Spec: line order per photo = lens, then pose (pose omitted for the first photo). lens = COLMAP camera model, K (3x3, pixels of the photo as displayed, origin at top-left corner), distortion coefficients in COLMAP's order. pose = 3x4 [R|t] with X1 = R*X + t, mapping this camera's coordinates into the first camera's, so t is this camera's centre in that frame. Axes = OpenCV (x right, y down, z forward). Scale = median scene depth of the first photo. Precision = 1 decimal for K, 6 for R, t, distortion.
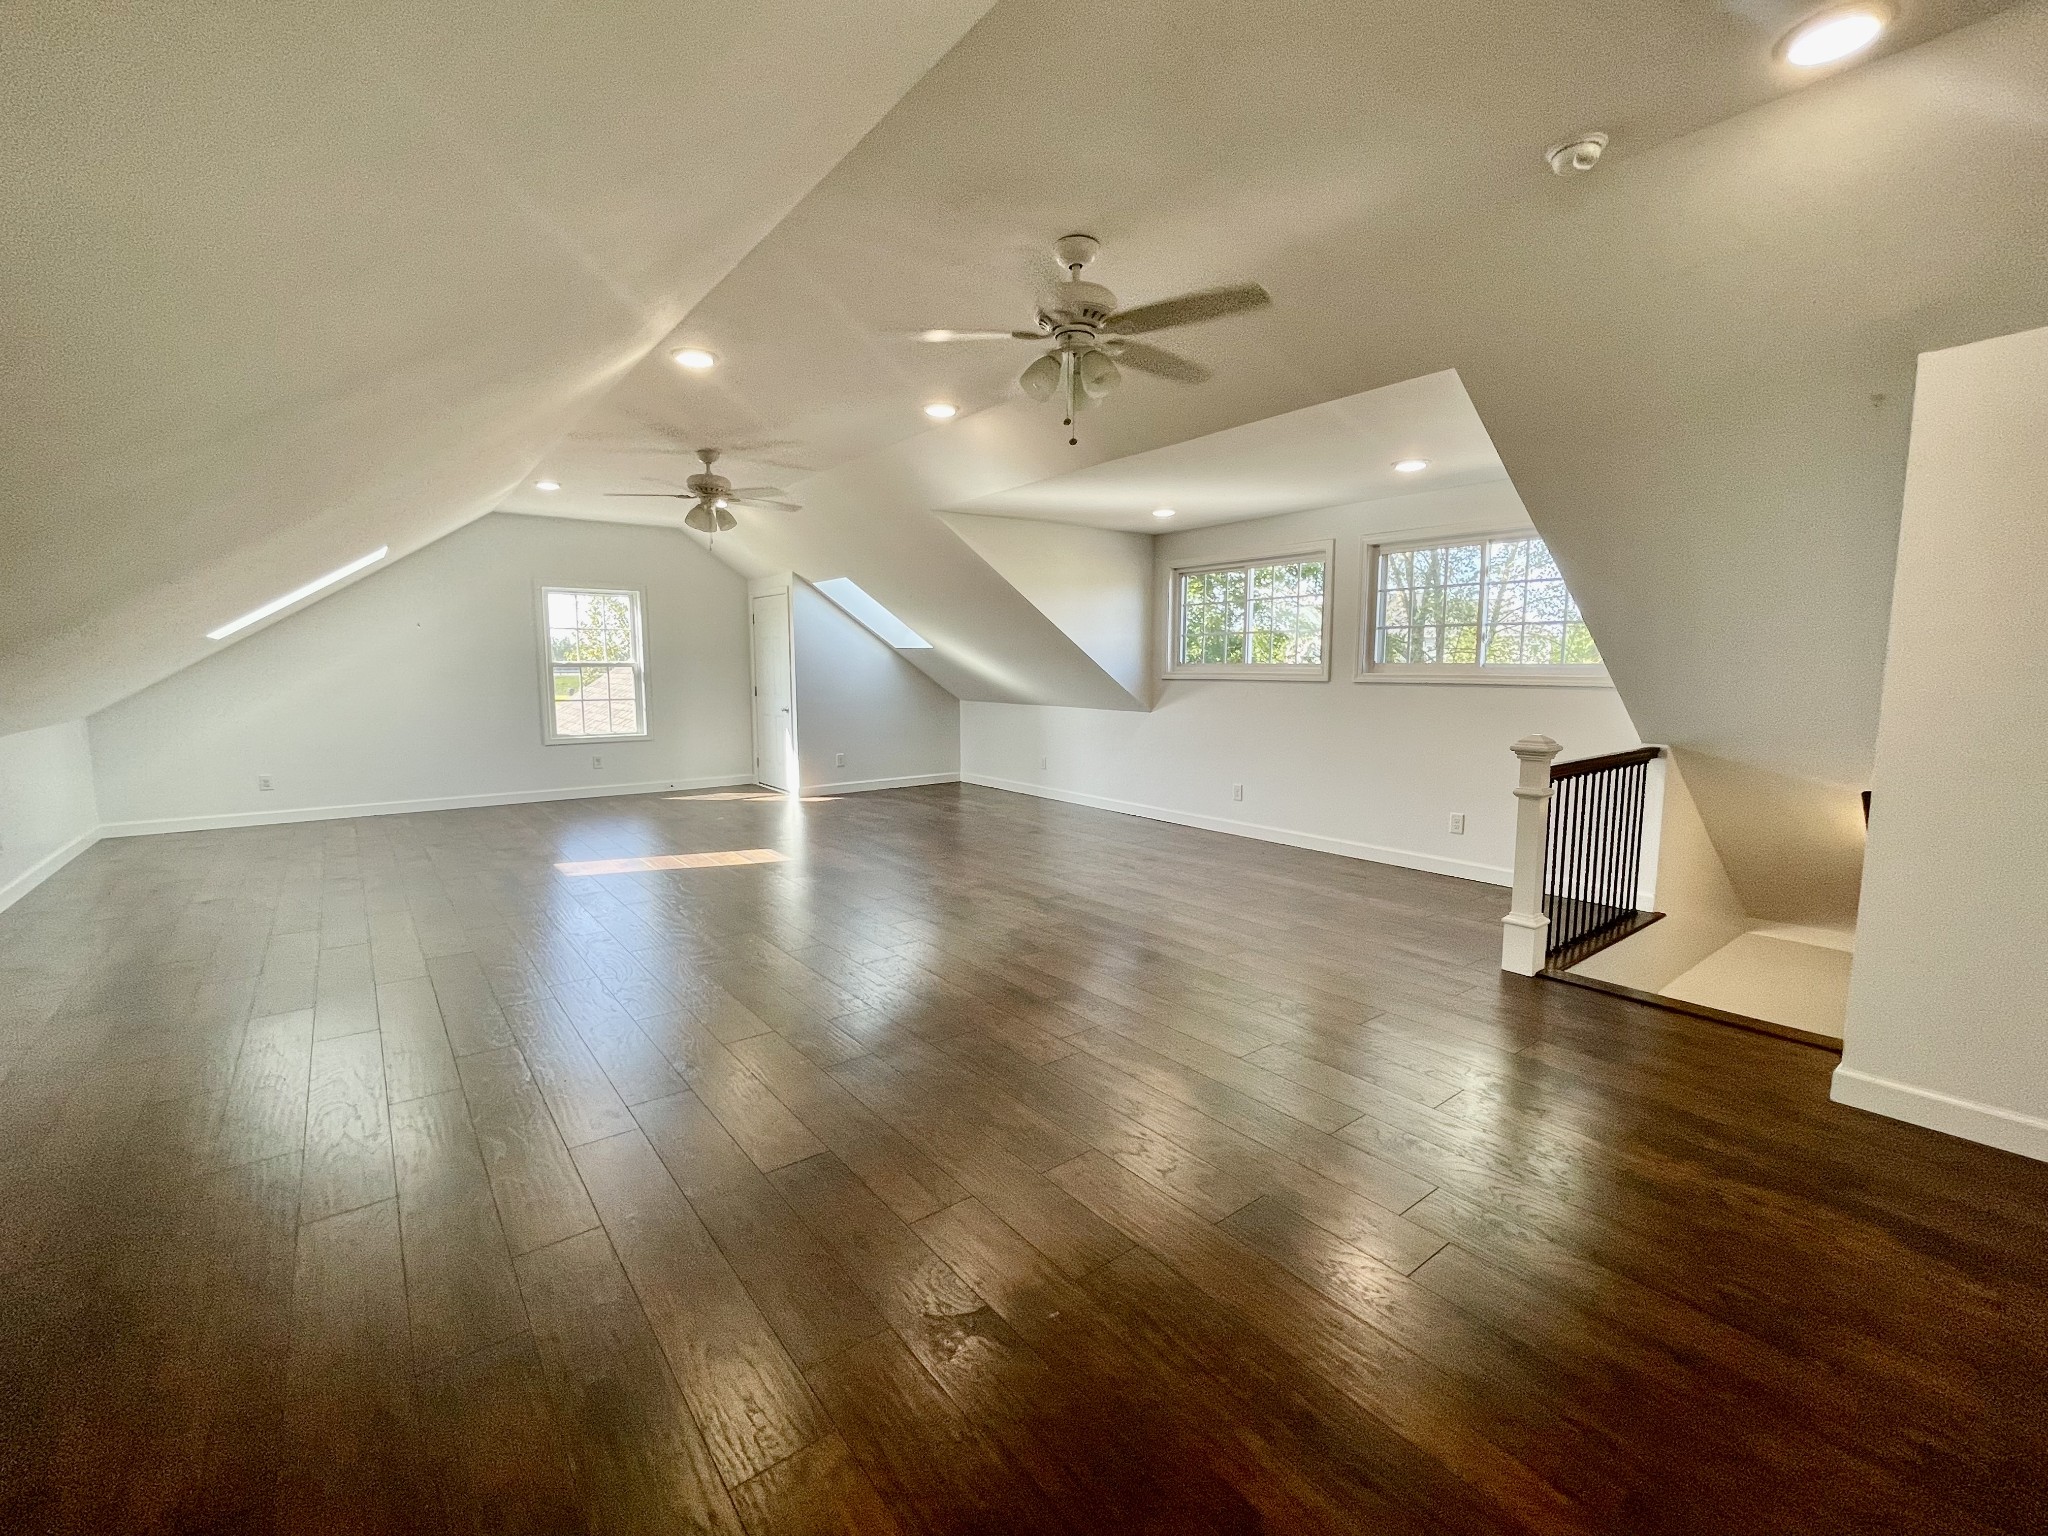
lens RADIAL K [[874.1, 0, 1020.8], [0, 874.1, 766.7], [0, 0, 1]] dist [0.002817, 0.000316]
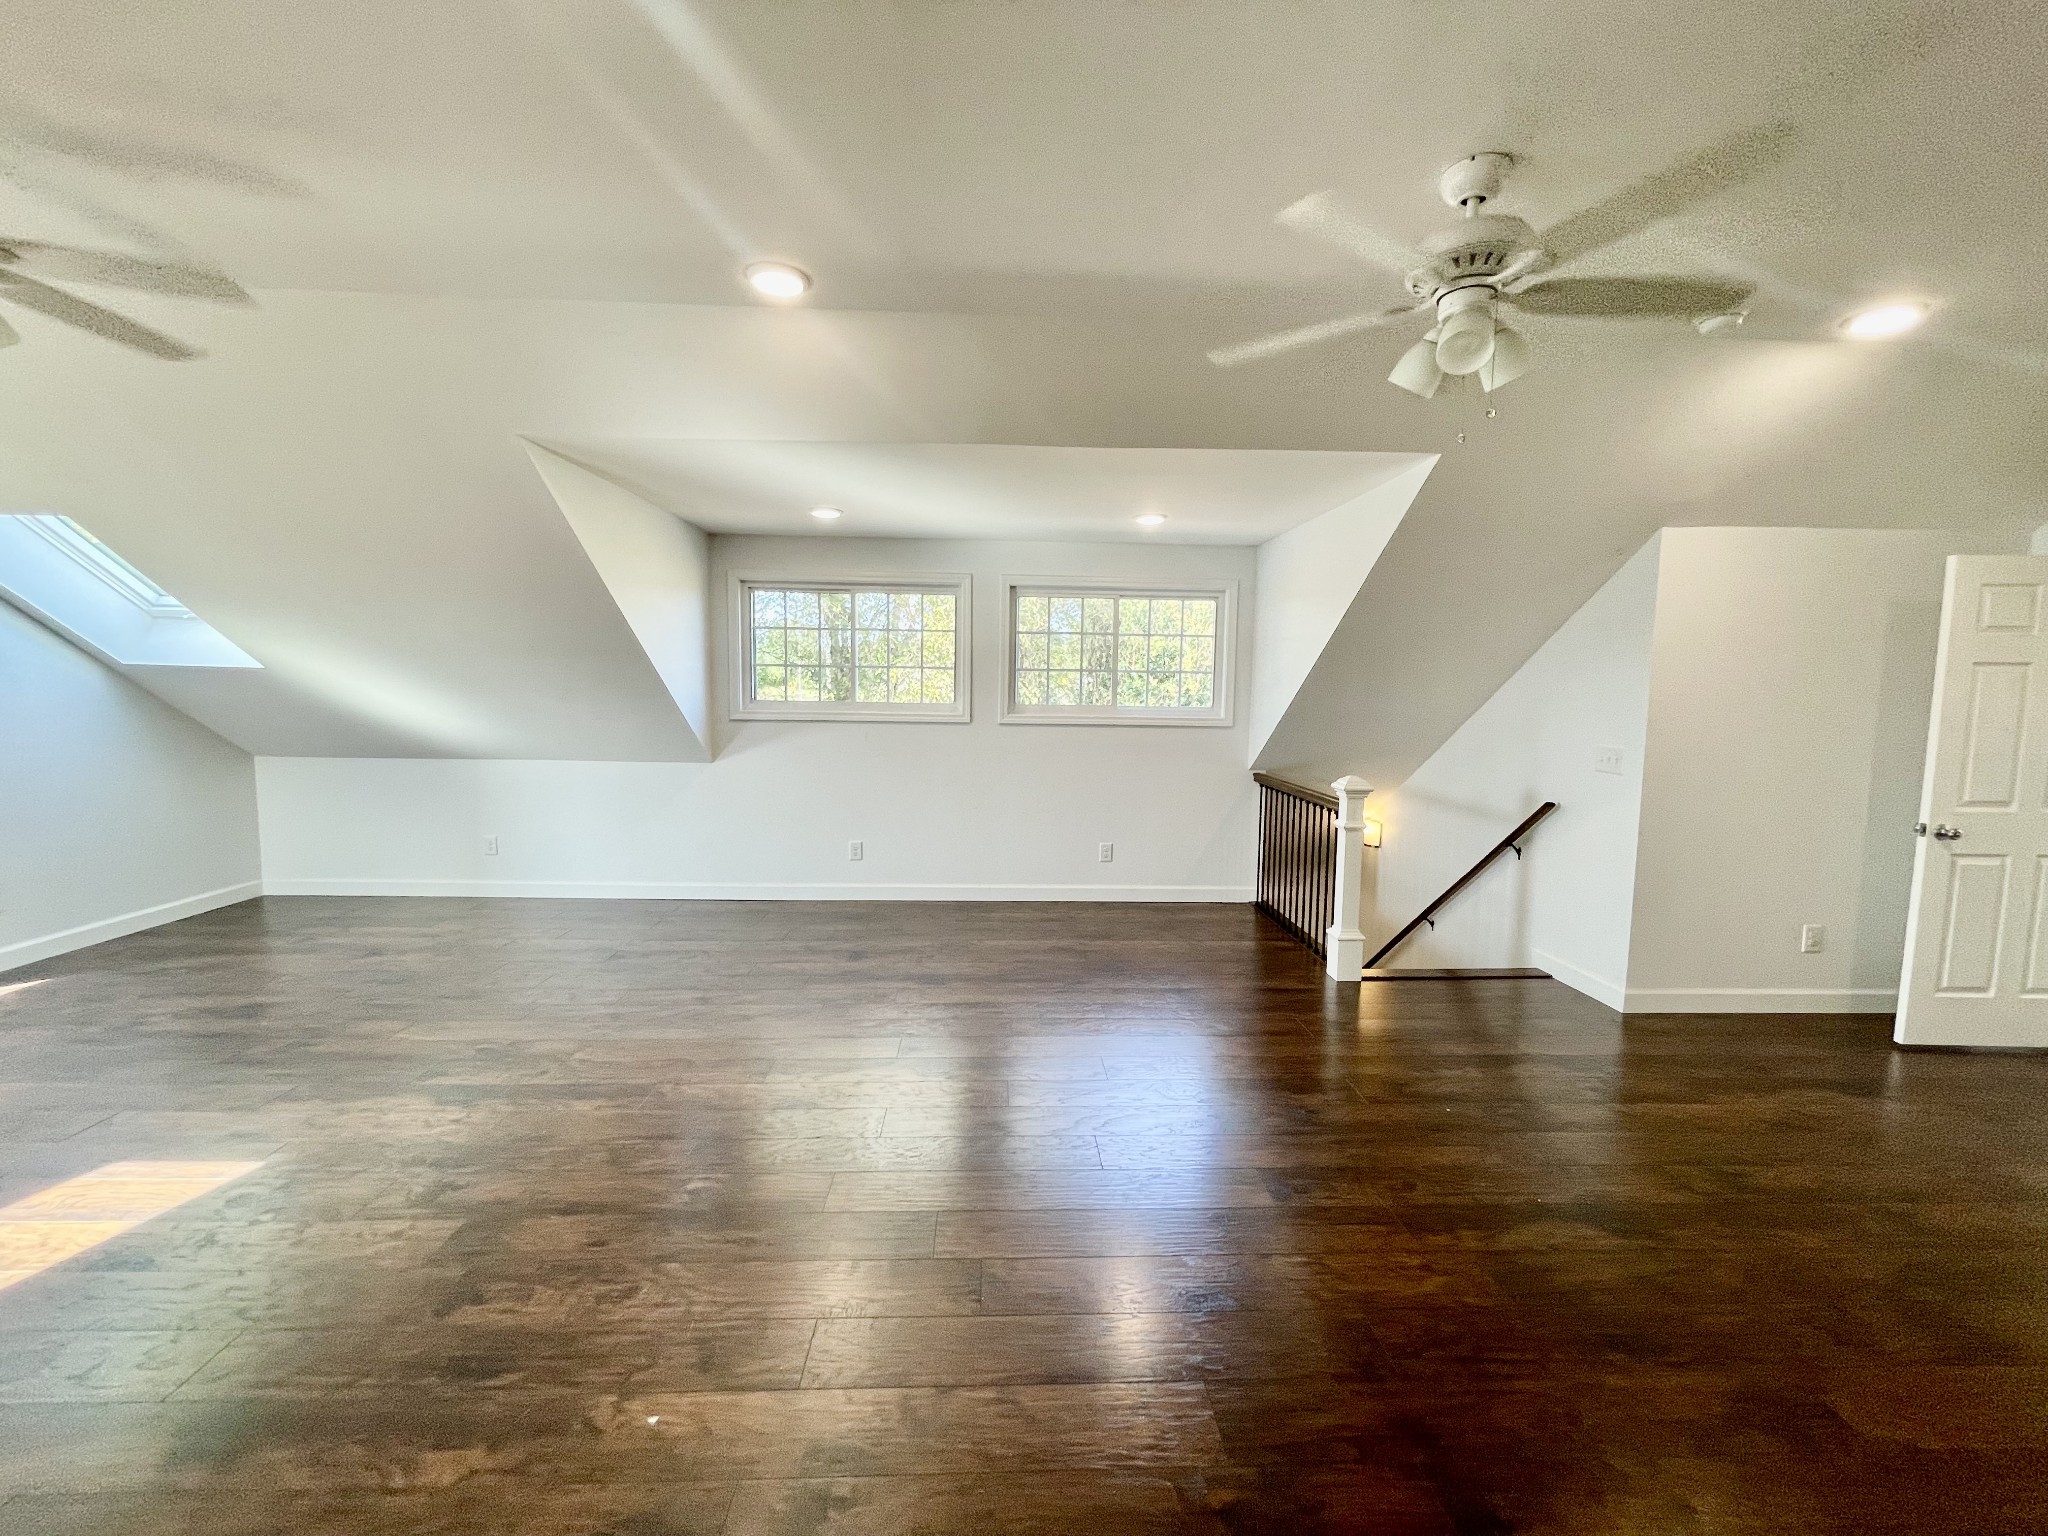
lens RADIAL K [[827.0, 0, 1022.0], [0, 827.0, 773.6], [0, 0, 1]] dist [0.002019, 0.000007]
pose [[0.594107, -0.058147, 0.802282, -0.288093], [0.076918, 0.996920, 0.015294, -0.044227], [-0.800700, 0.052623, 0.596750, 0.360617]]
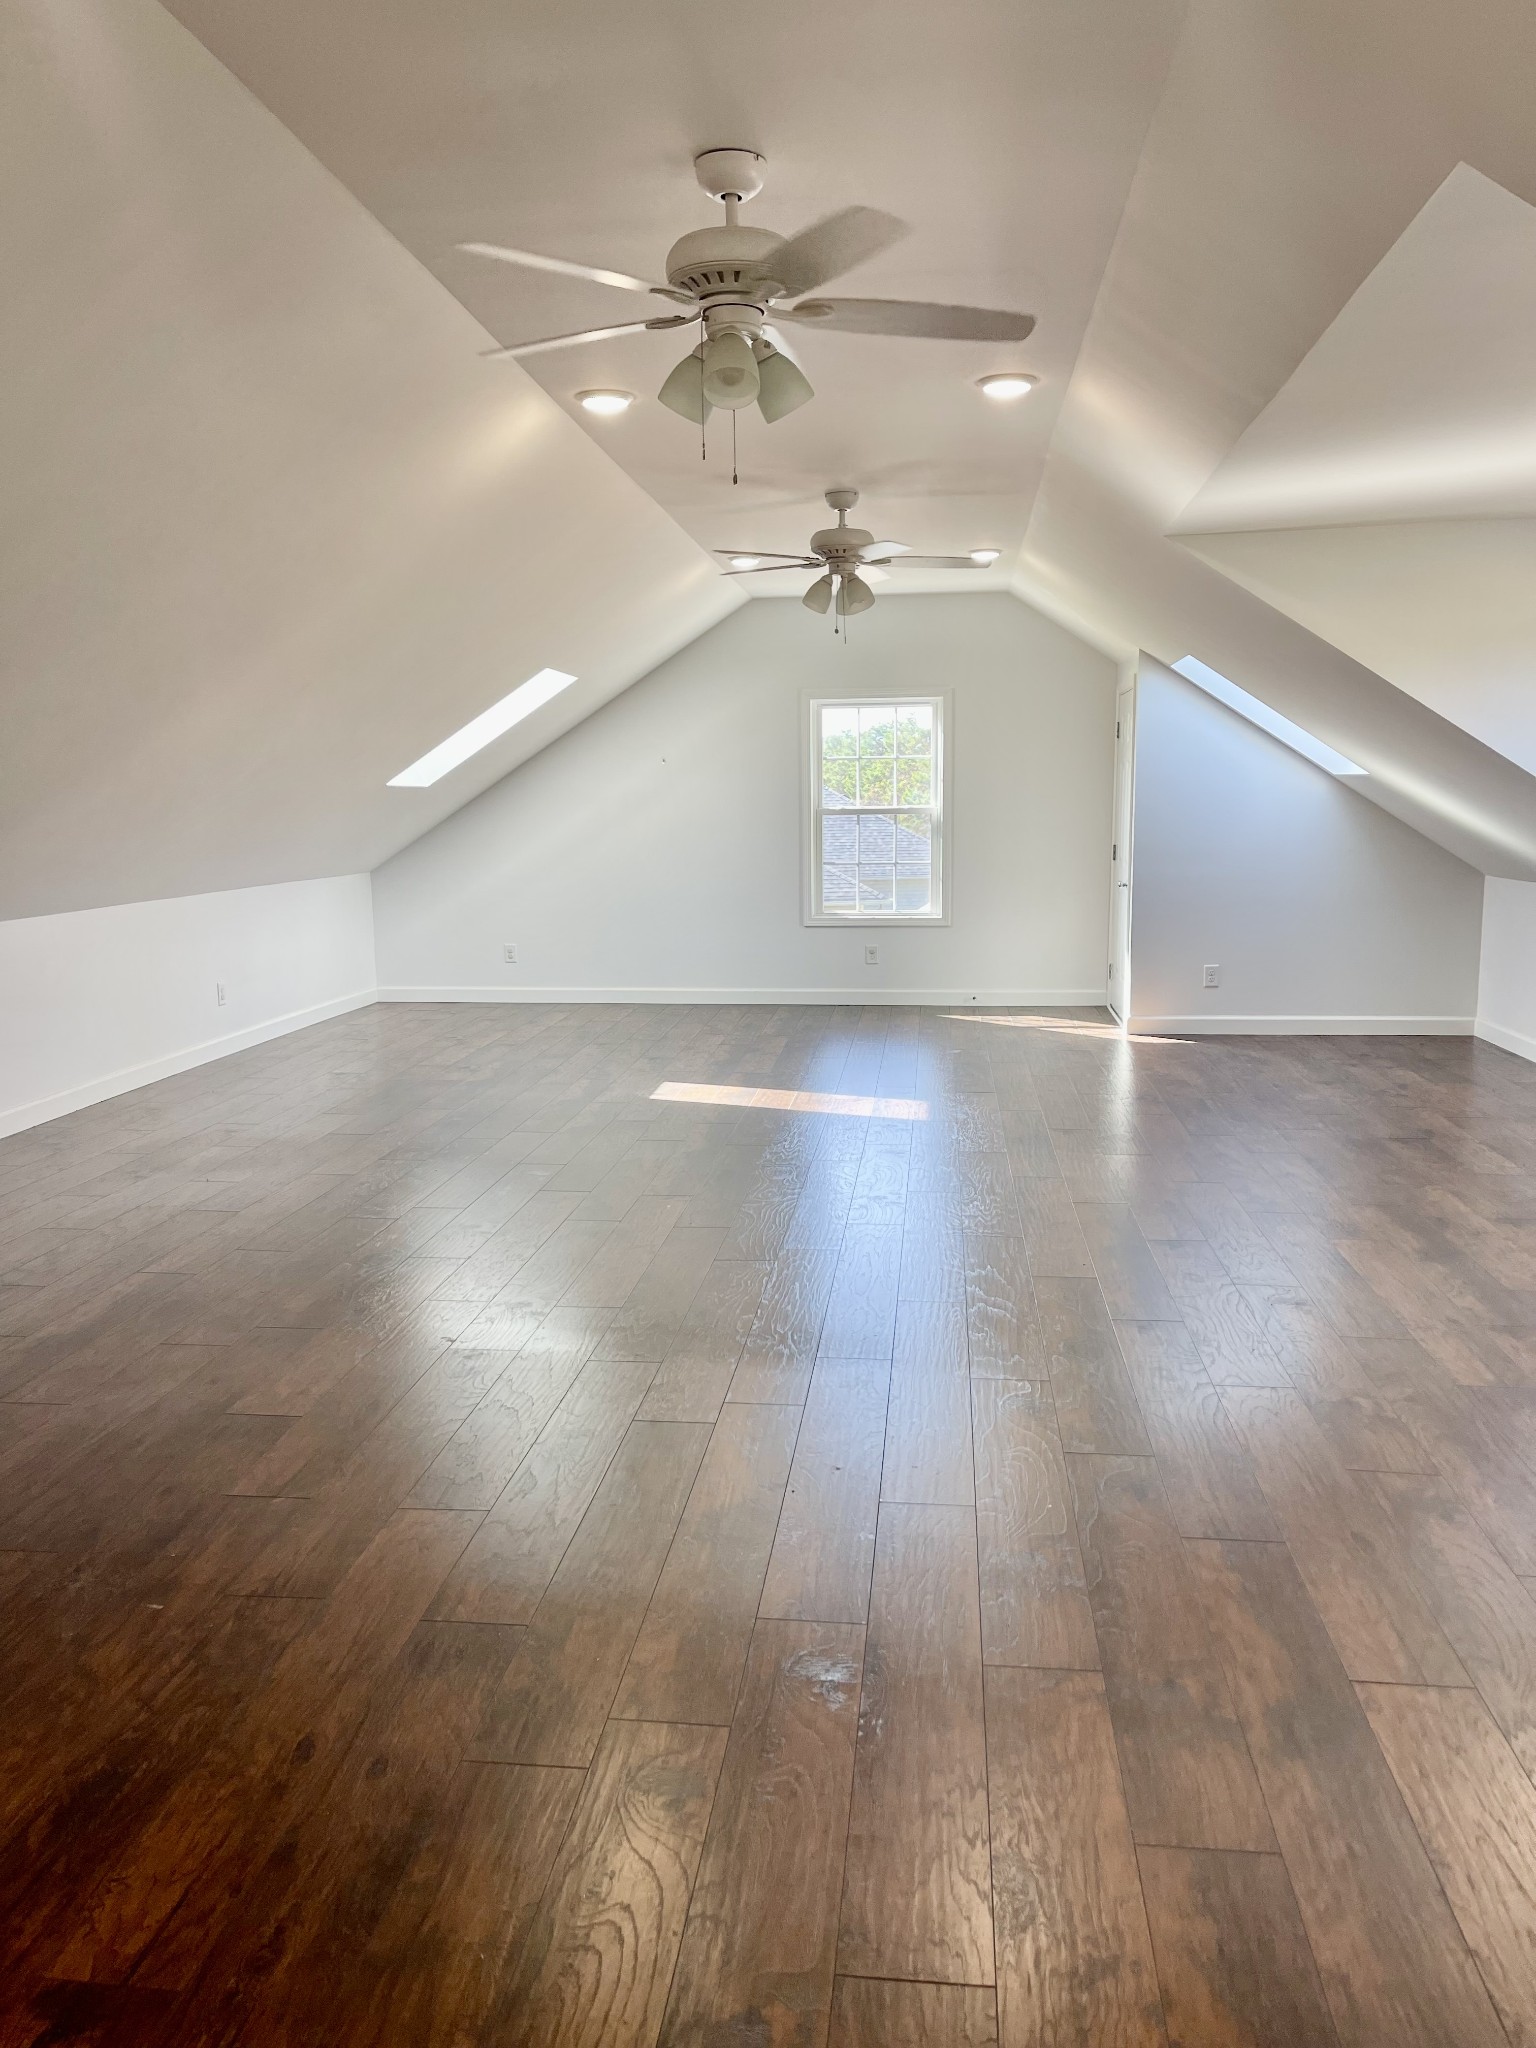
lens RADIAL K [[1585.6, 0, 768.0], [0, 1585.6, 1024.0], [0, 0, 1]] dist [0.075439, -0.005363]
pose [[0.716775, 0.090165, -0.691451, 0.383644], [-0.071224, 0.995885, 0.056031, -0.017772], [0.693658, 0.009086, 0.720247, 0.070659]]
